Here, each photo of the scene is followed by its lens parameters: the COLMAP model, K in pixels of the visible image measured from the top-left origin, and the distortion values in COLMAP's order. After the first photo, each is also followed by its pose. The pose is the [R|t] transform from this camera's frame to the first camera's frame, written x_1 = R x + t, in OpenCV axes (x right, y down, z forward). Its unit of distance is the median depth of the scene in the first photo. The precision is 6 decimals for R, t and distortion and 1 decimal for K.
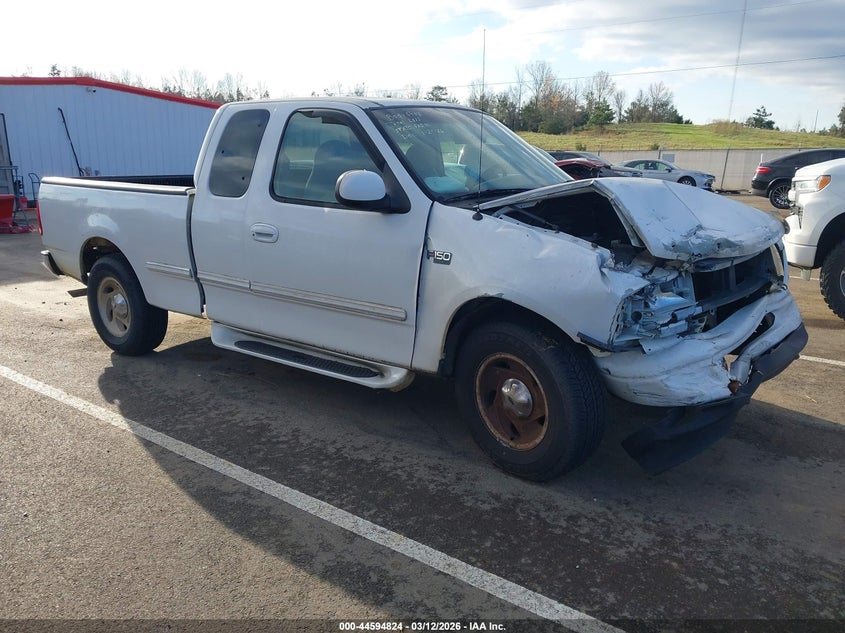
lens RADIAL K [[698.3, 0, 422.5], [0, 698.3, 316.5], [0, 0, 1]] dist [-0.010663, -0.007107]
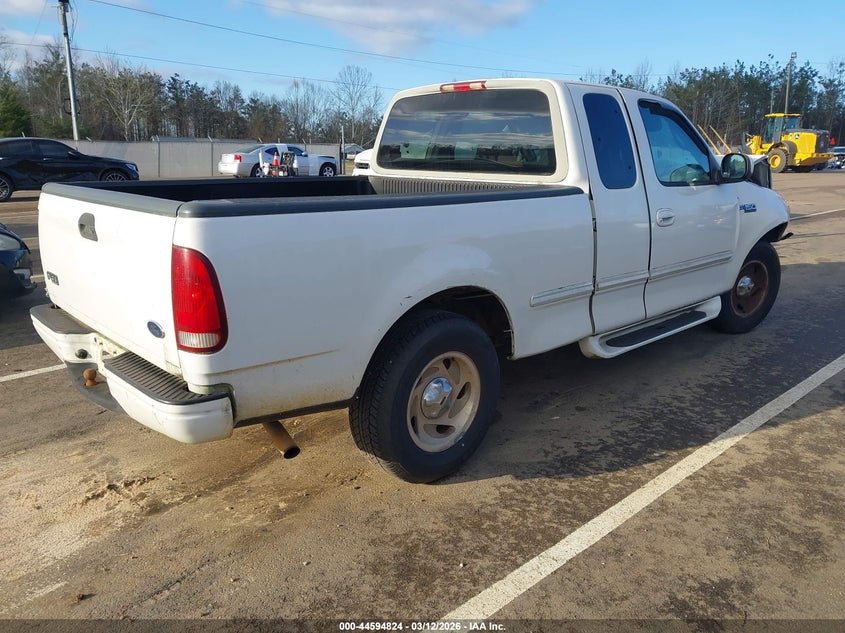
lens RADIAL K [[698.3, 0, 422.5], [0, 698.3, 316.5], [0, 0, 1]] dist [-0.010663, -0.007107]
pose [[0.143400, -0.210924, 0.966927, -1.307394], [0.255892, 0.951702, 0.169652, -0.245427], [-0.956010, 0.223101, 0.190448, 1.169273]]
